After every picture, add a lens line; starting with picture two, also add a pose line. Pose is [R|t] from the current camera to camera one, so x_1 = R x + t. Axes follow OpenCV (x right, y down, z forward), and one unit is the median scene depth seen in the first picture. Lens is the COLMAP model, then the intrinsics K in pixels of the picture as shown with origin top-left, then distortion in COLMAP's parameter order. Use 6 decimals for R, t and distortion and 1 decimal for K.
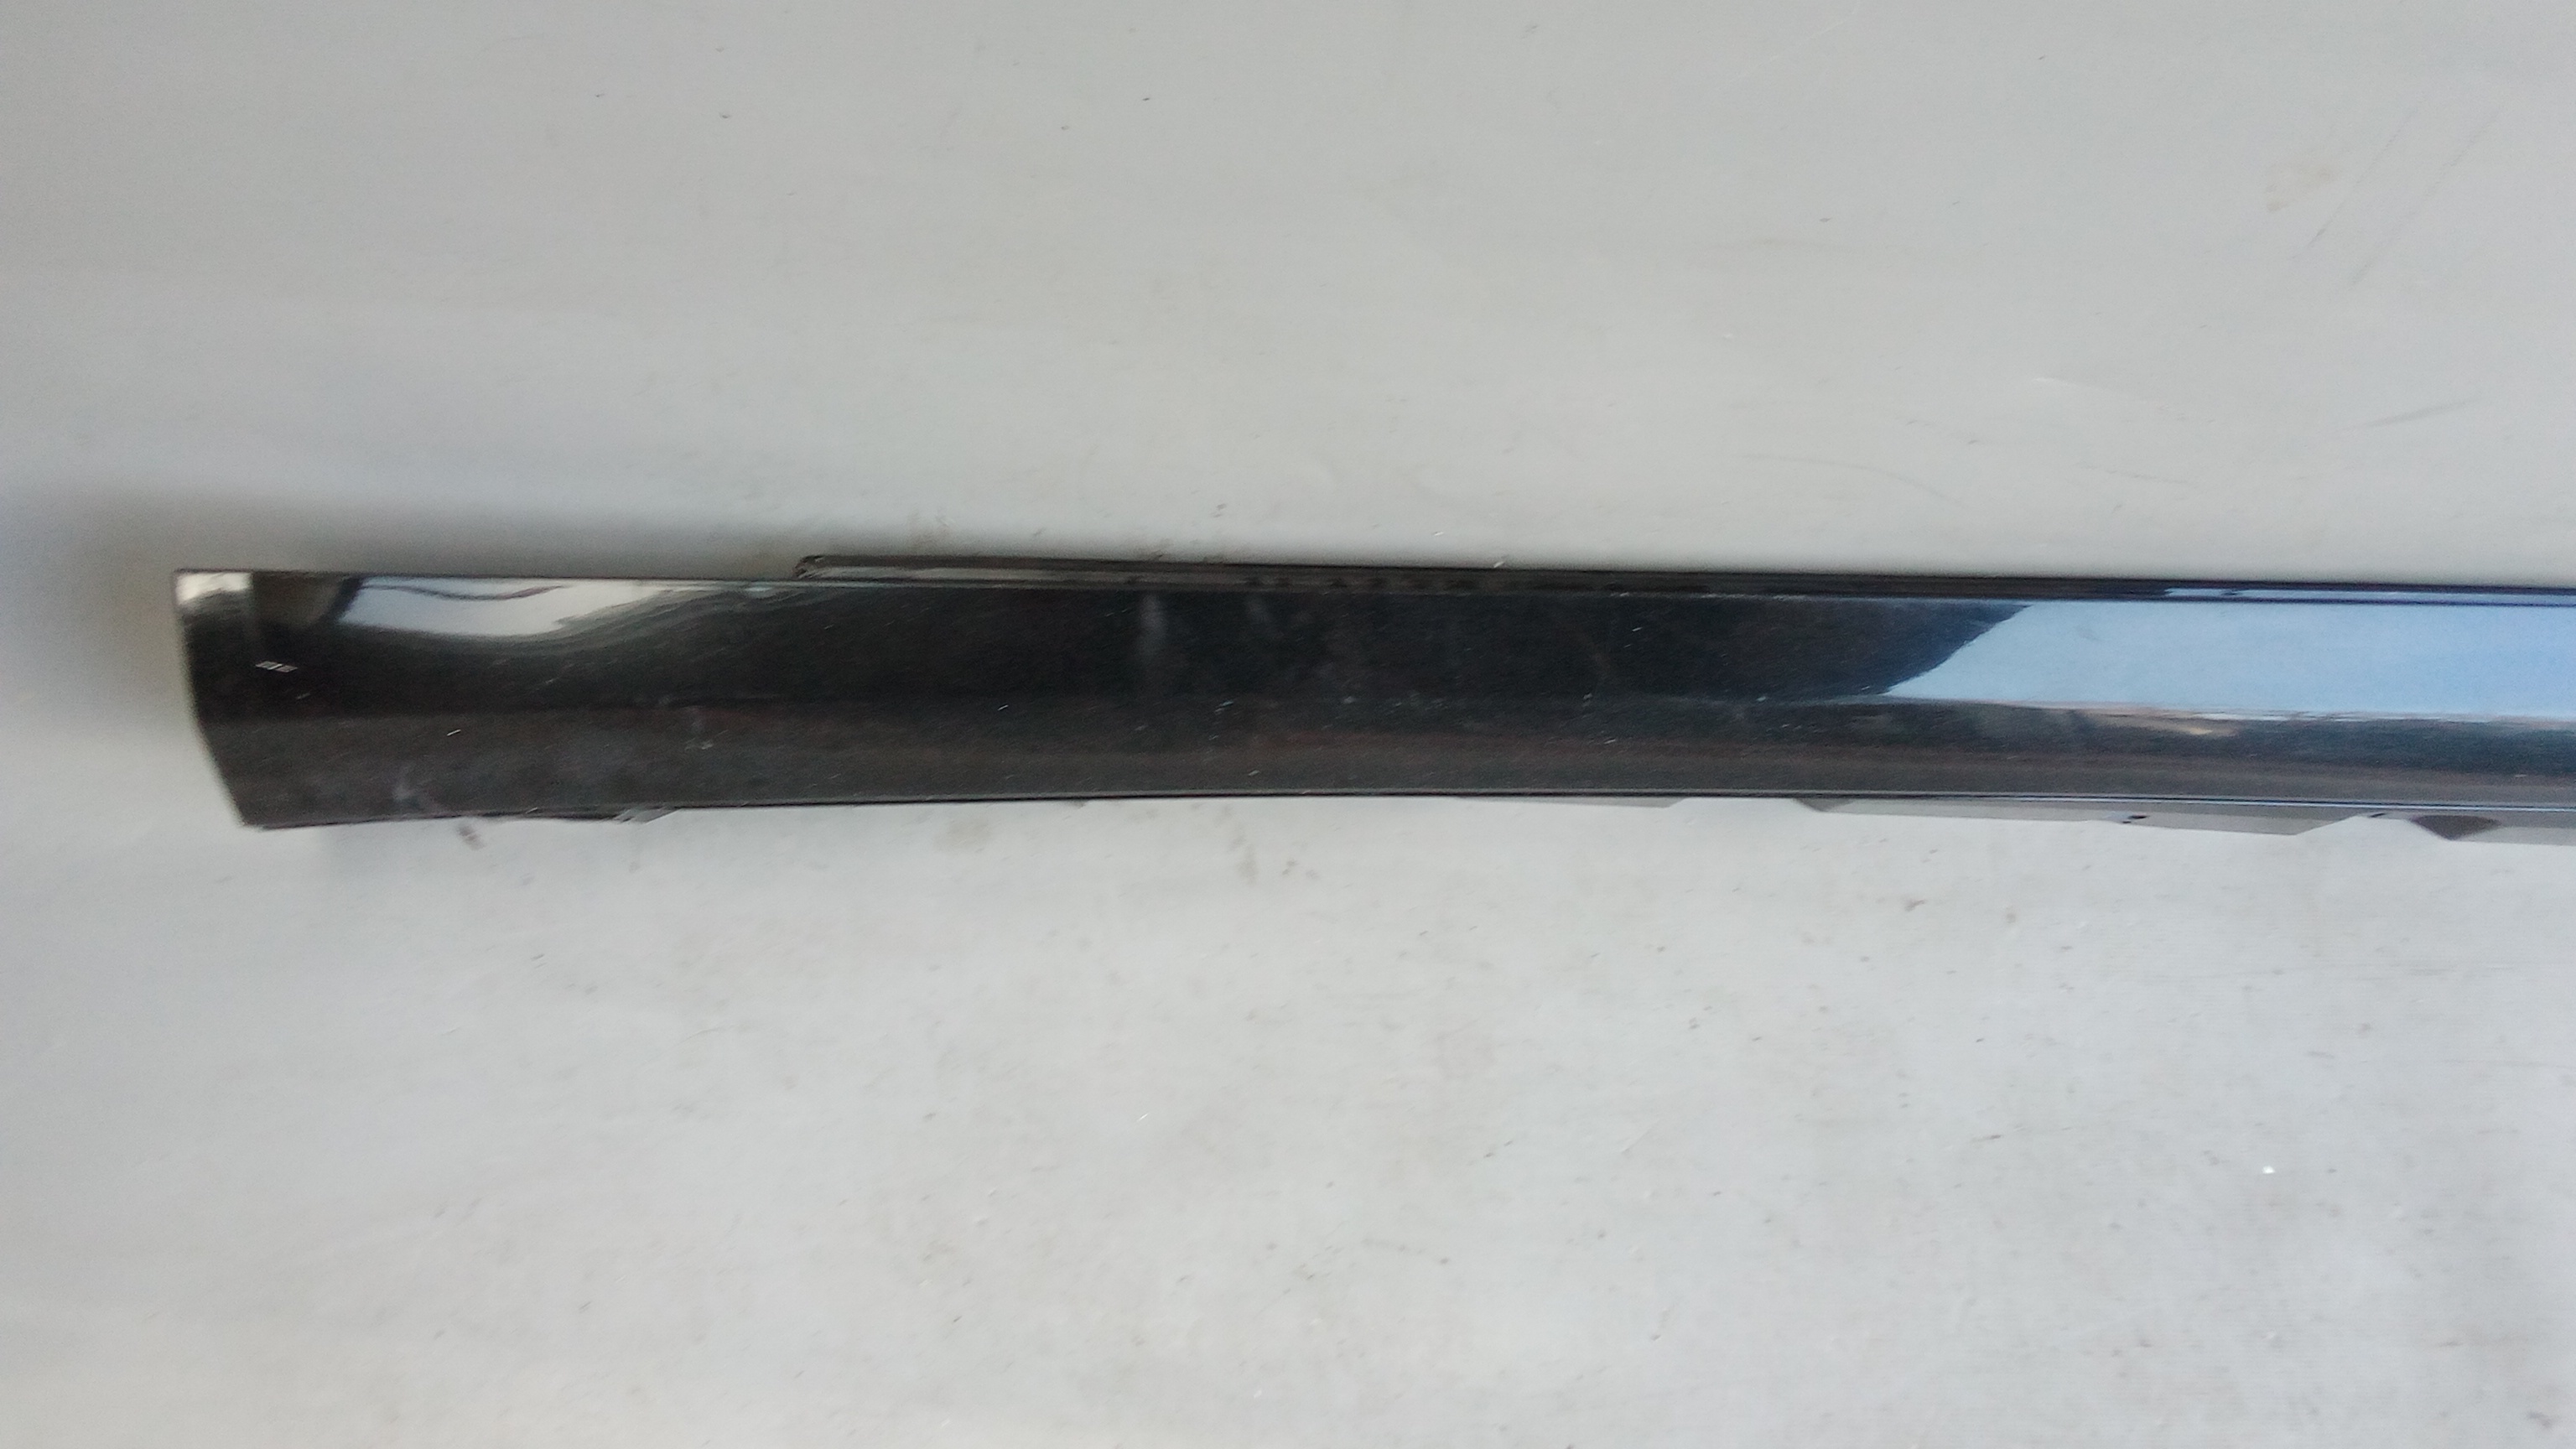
lens RADIAL K [[2080.8, 0, 1345.6], [0, 2080.8, 725.0], [0, 0, 1]] dist [0.051752, -0.117613]
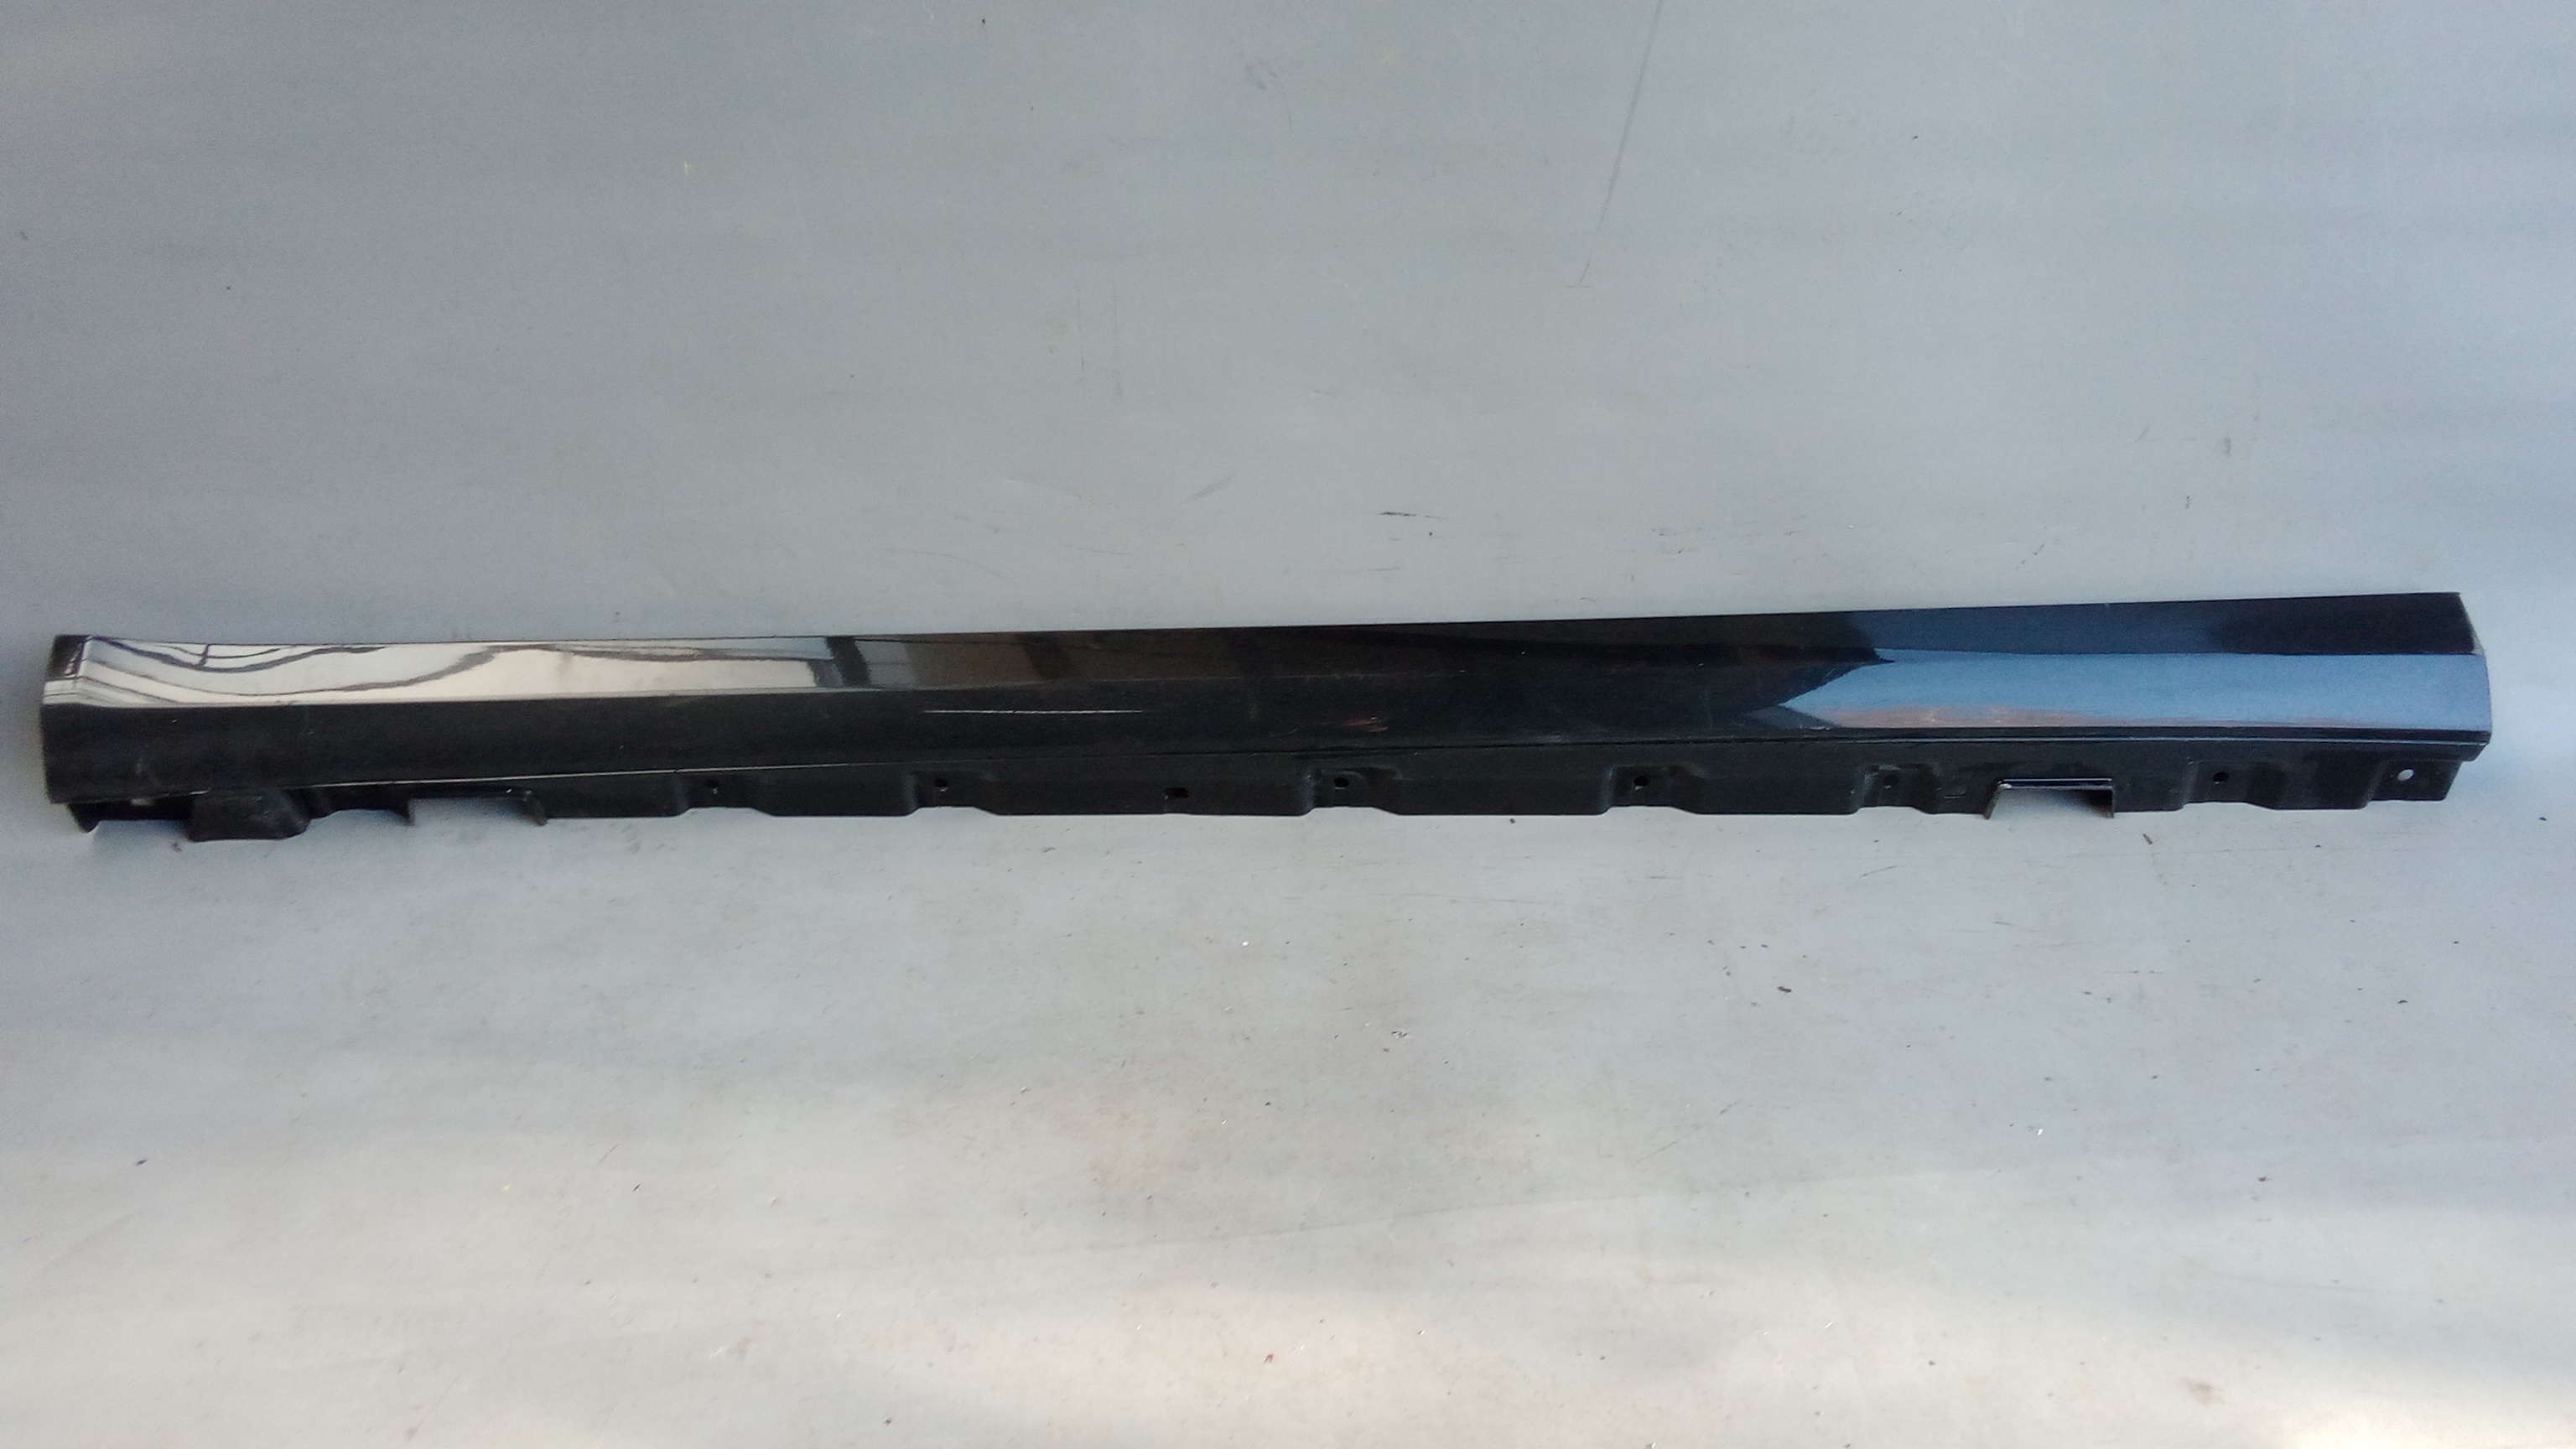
lens RADIAL K [[1997.1, 0, 1329.8], [0, 1997.1, 688.9], [0, 0, 1]] dist [0.050419, -0.099795]
pose [[0.995853, -0.088647, -0.020471, 0.571707], [0.057747, 0.789752, -0.610702, 1.018716], [0.070304, 0.606987, 0.791596, -0.314364]]
